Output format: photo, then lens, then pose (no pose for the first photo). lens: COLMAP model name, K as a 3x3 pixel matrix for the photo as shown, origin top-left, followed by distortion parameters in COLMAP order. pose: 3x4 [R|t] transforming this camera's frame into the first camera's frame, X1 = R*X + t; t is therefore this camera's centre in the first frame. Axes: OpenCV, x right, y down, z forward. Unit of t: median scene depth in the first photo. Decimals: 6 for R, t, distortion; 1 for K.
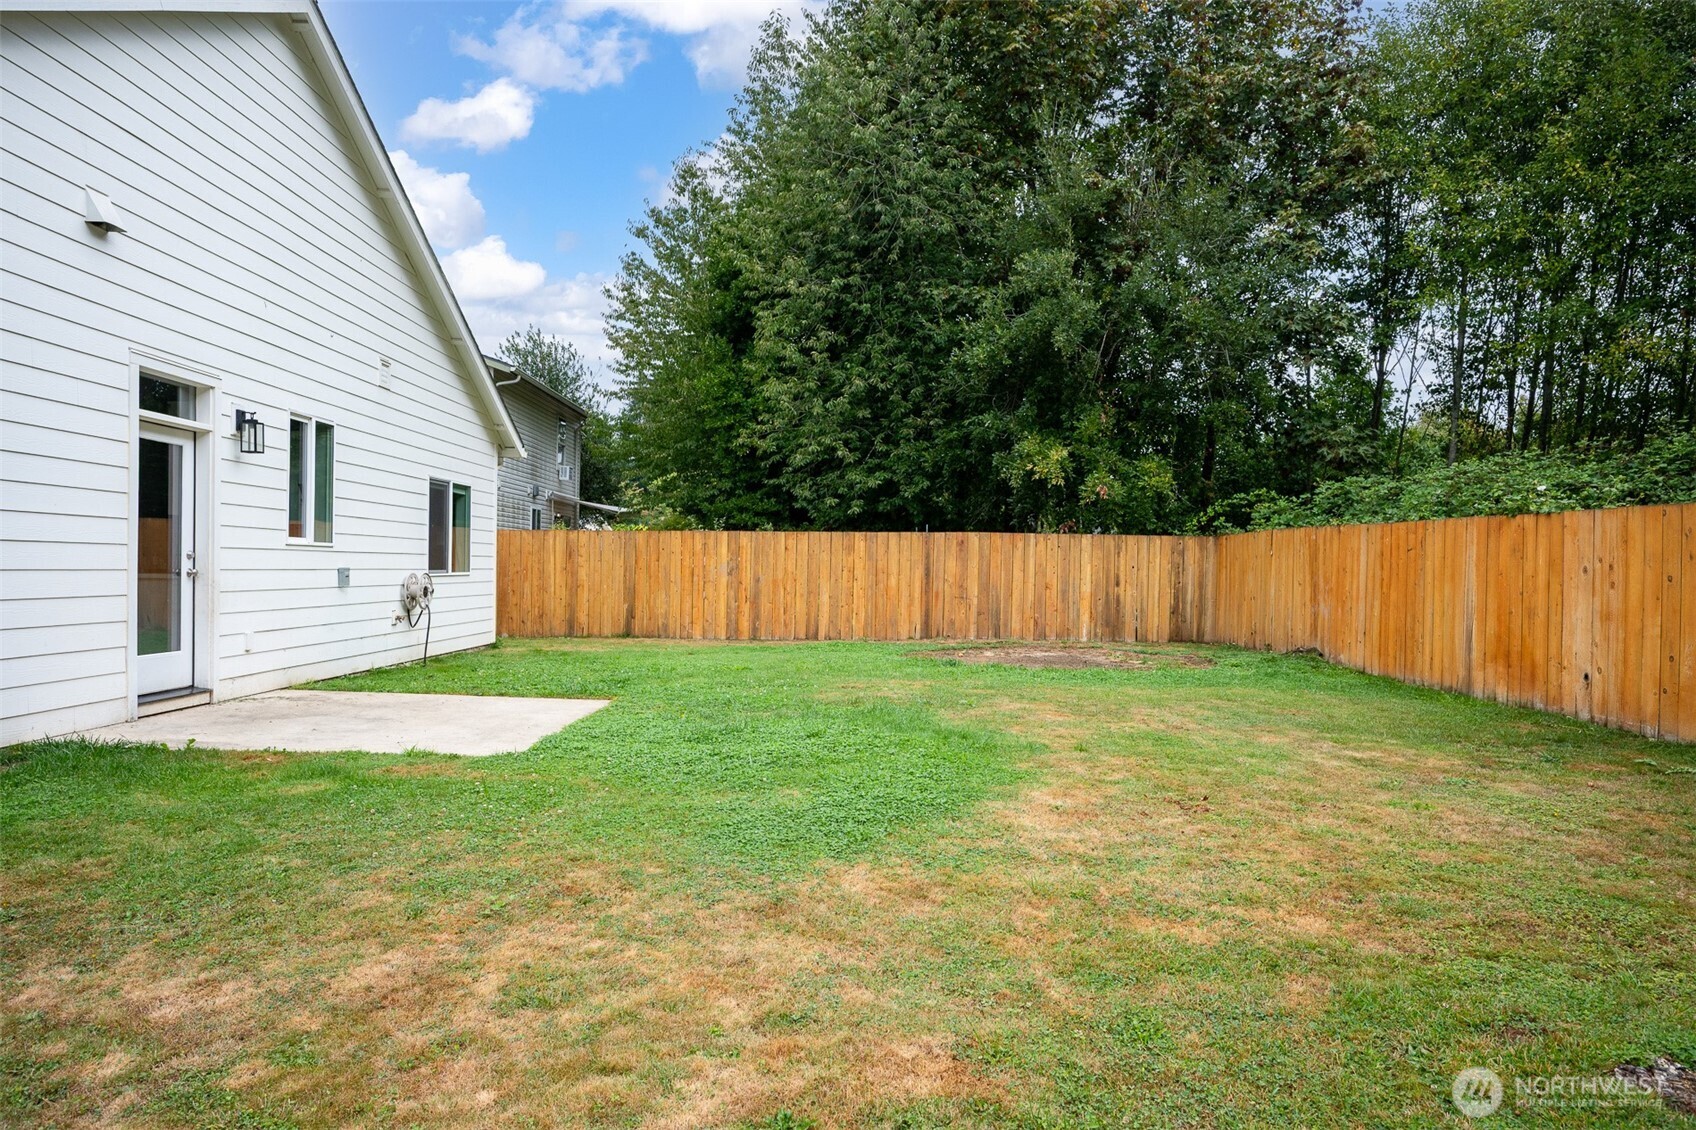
lens RADIAL K [[1093.8, 0, 865.8], [0, 1093.8, 585.4], [0, 0, 1]] dist [-0.002827, -0.002867]
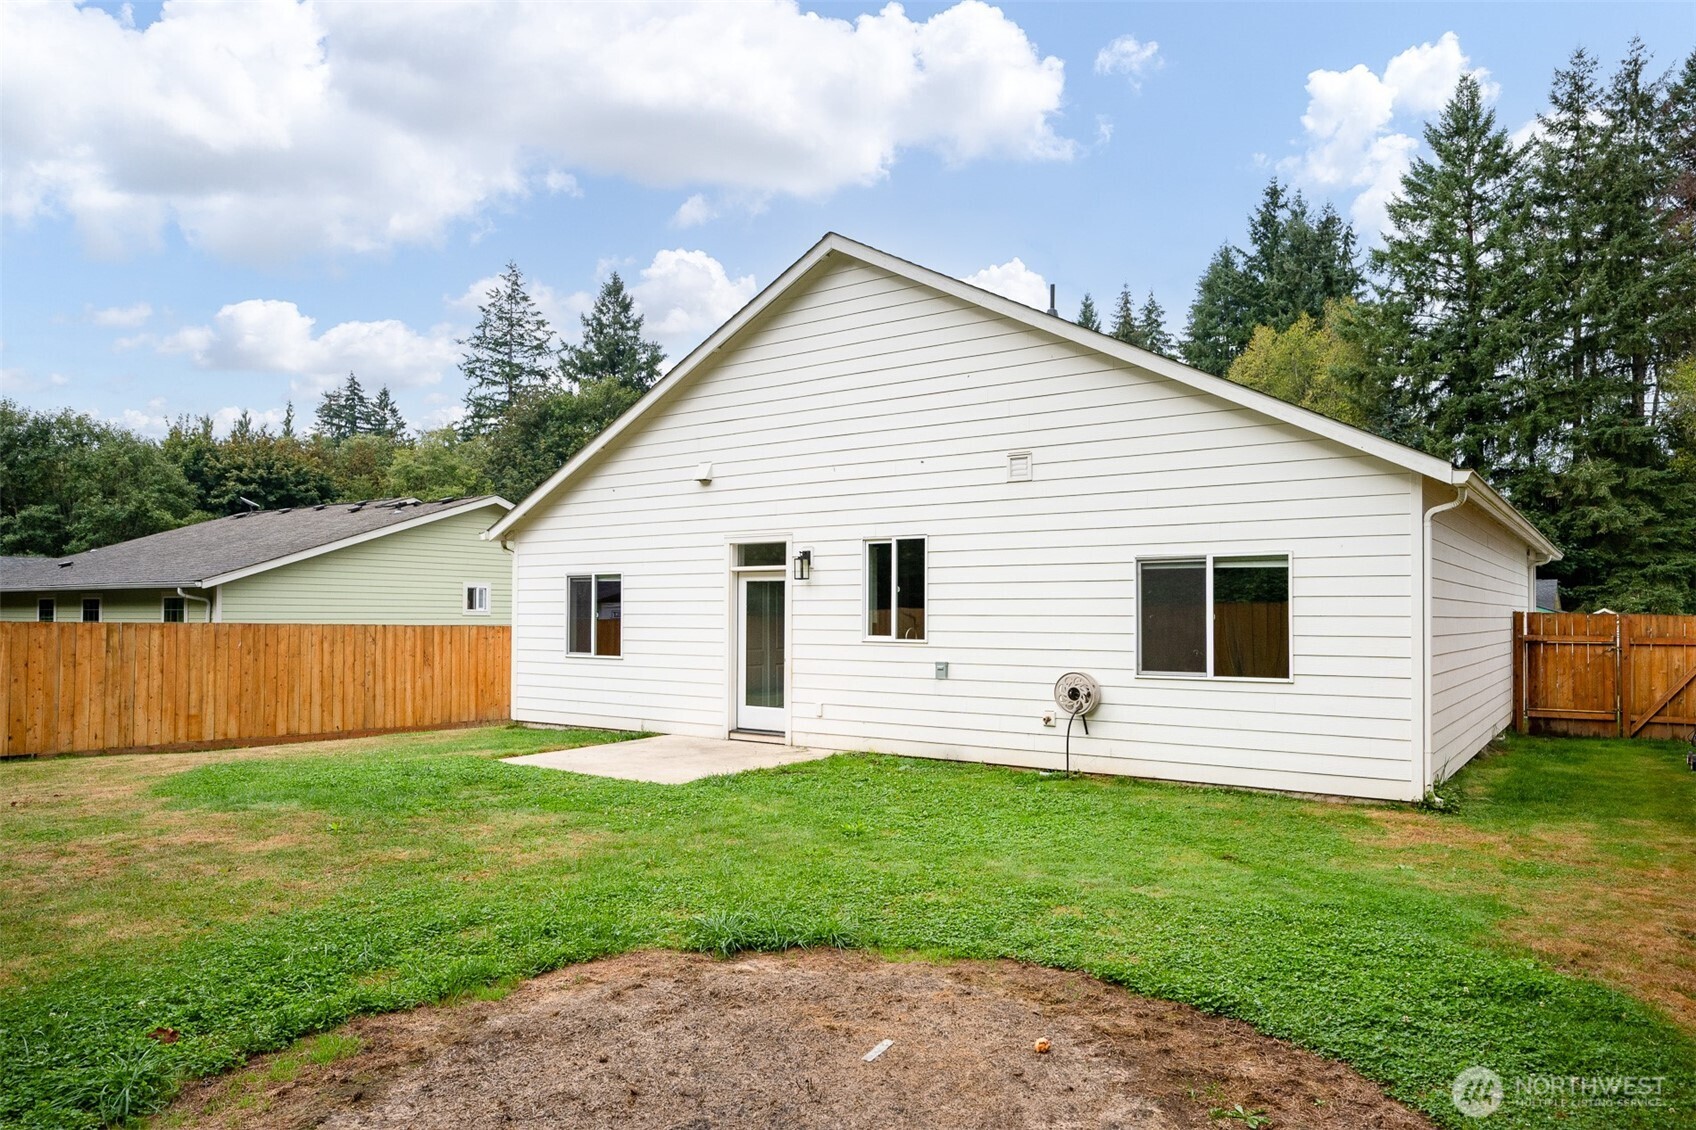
lens RADIAL K [[1093.8, 0, 847.3], [0, 1093.8, 594.5], [0, 0, 1]] dist [-0.002827, -0.002867]
pose [[-0.596374, -0.035080, -0.801940, 0.279685], [-0.026108, 0.999364, -0.024301, -0.032370], [0.802282, 0.006445, -0.596910, 0.933049]]
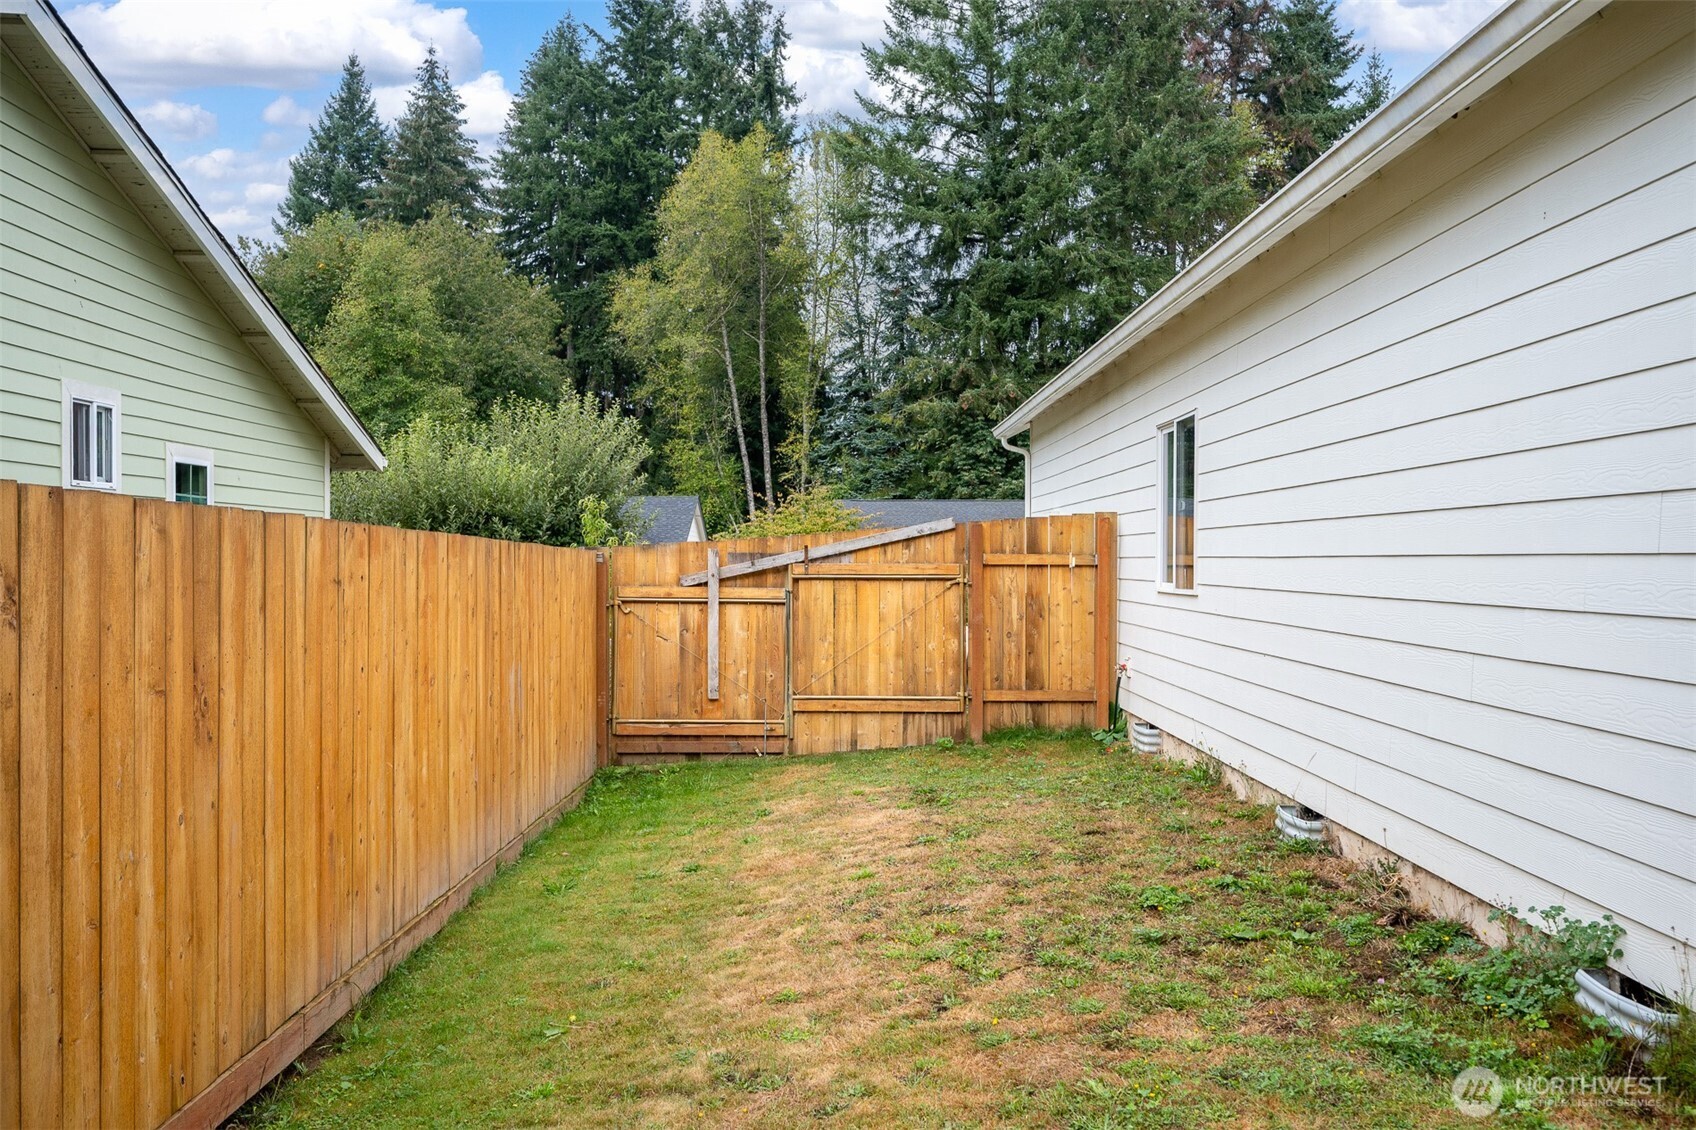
lens RADIAL K [[1476.4, 0, 842.0], [0, 1476.4, 604.2], [0, 0, 1]] dist [-0.010162, 0.001658]
pose [[-0.012612, 0.012182, -0.999846, -0.099313], [-0.019264, 0.999737, 0.012424, -0.005874], [0.999735, 0.019417, -0.012374, 0.060270]]
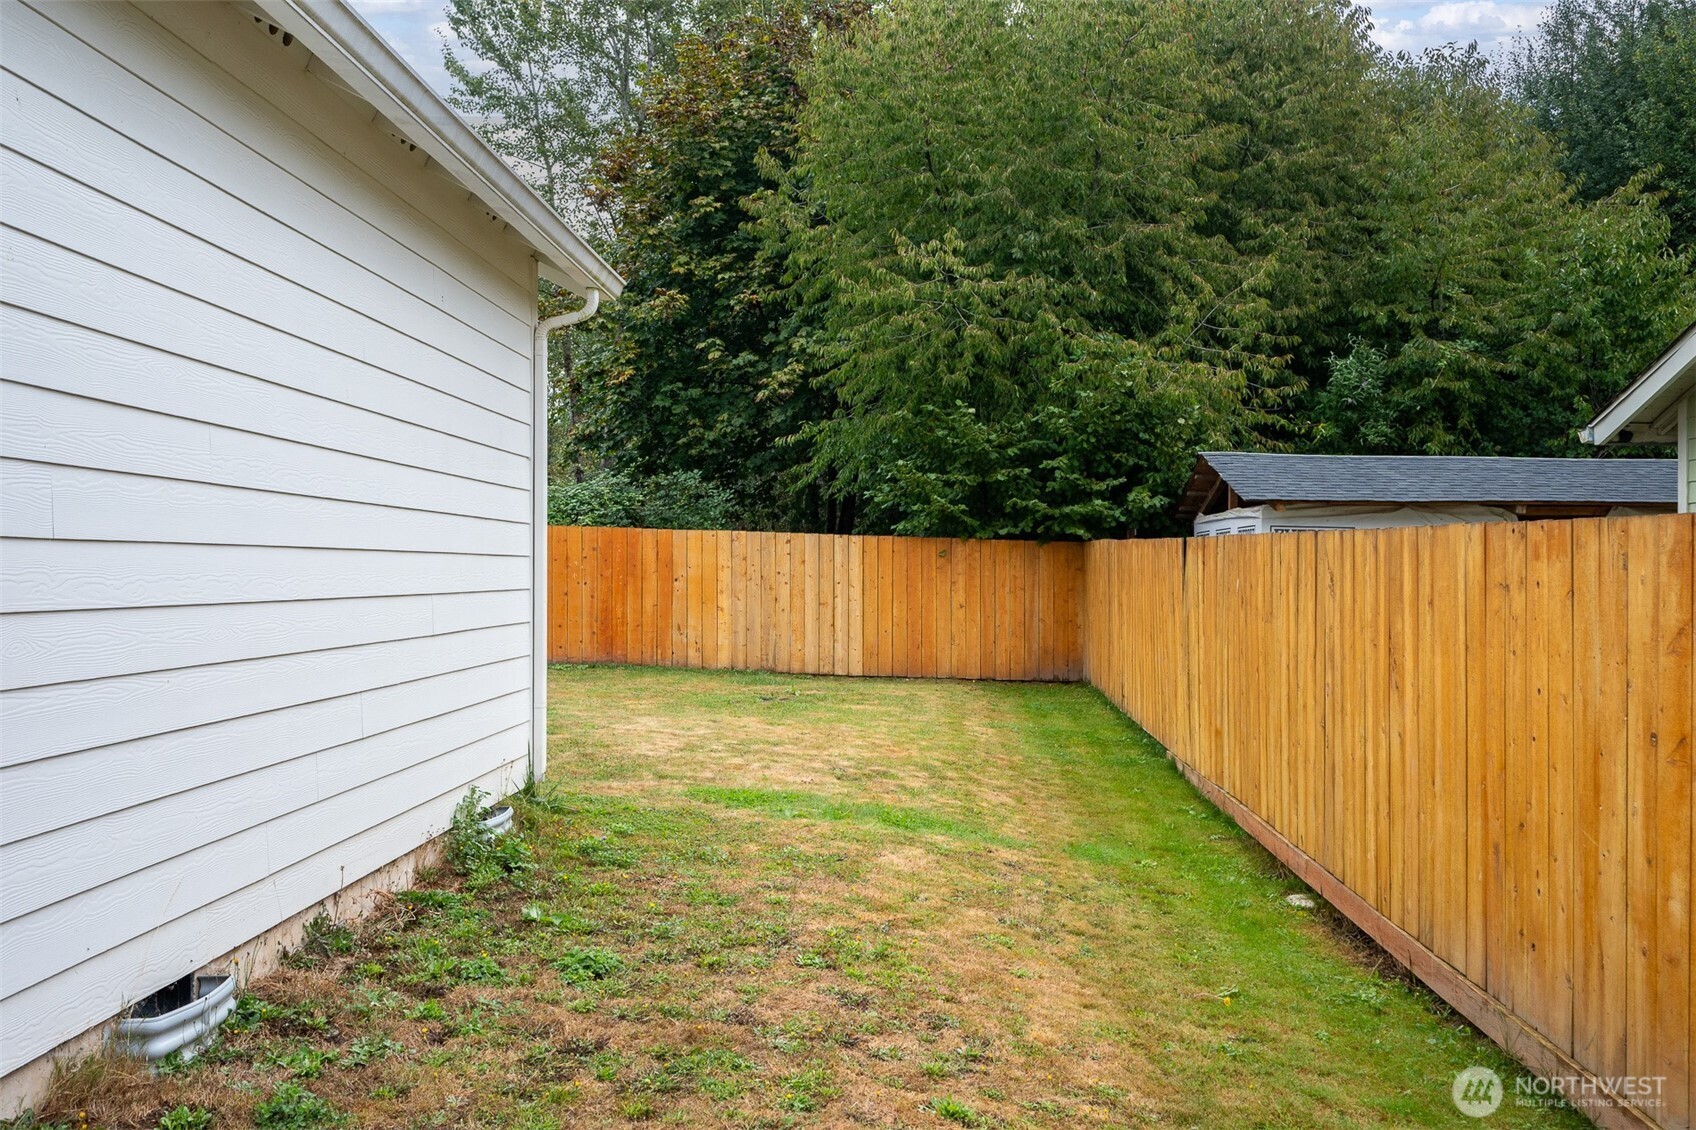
lens RADIAL K [[1476.4, 0, 862.5], [0, 1476.4, 563.2], [0, 0, 1]] dist [-0.010162, 0.001658]
pose [[0.047026, -0.013429, 0.998803, -0.698982], [0.011915, 0.999846, 0.012882, -0.014640], [-0.998823, 0.011295, 0.047178, 0.065123]]
